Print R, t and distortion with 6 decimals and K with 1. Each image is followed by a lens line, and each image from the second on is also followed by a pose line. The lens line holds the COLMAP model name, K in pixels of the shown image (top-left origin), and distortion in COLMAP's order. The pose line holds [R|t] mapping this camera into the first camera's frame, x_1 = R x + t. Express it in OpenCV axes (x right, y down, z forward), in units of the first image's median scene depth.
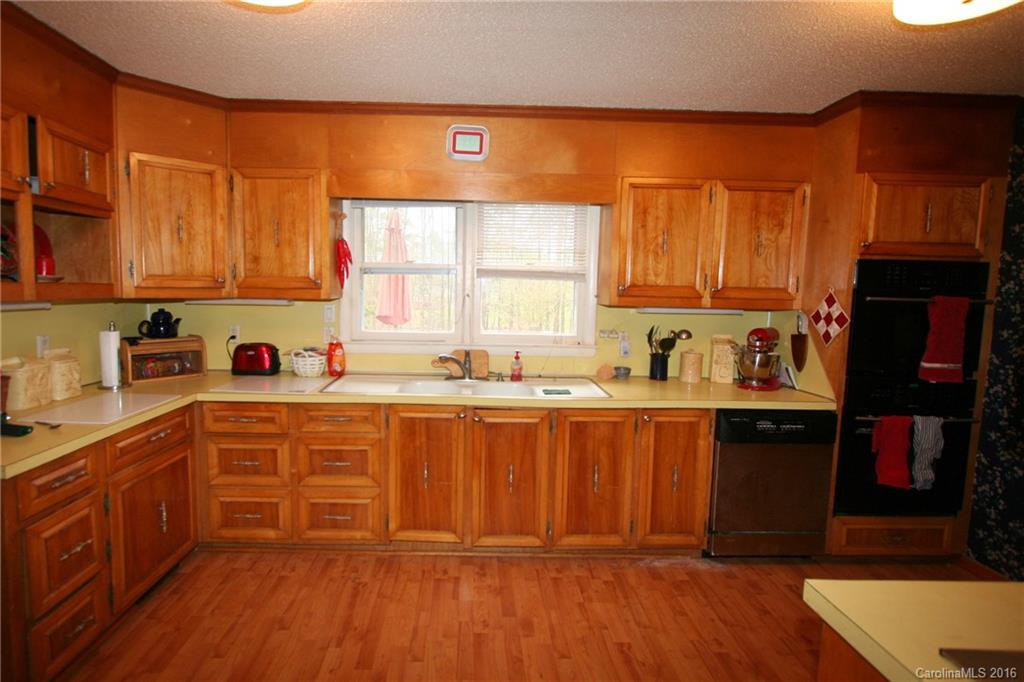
lens RADIAL K [[507.3, 0, 512.0], [0, 507.3, 341.0], [0, 0, 1]] dist [-0.017439, -0.000219]
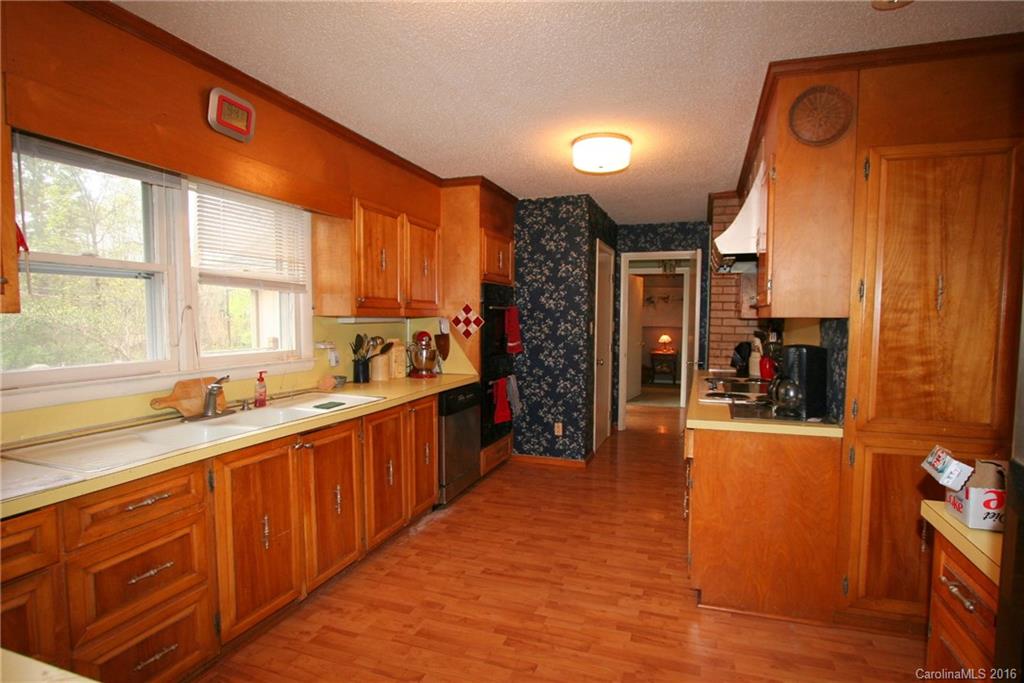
lens RADIAL K [[524.6, 0, 512.9], [0, 524.6, 358.9], [0, 0, 1]] dist [-0.000529, -0.000063]
pose [[0.336934, -0.093276, 0.936896, -0.758419], [0.093268, 0.993493, 0.065369, -0.021871], [-0.936897, 0.065357, 0.343441, 0.328163]]
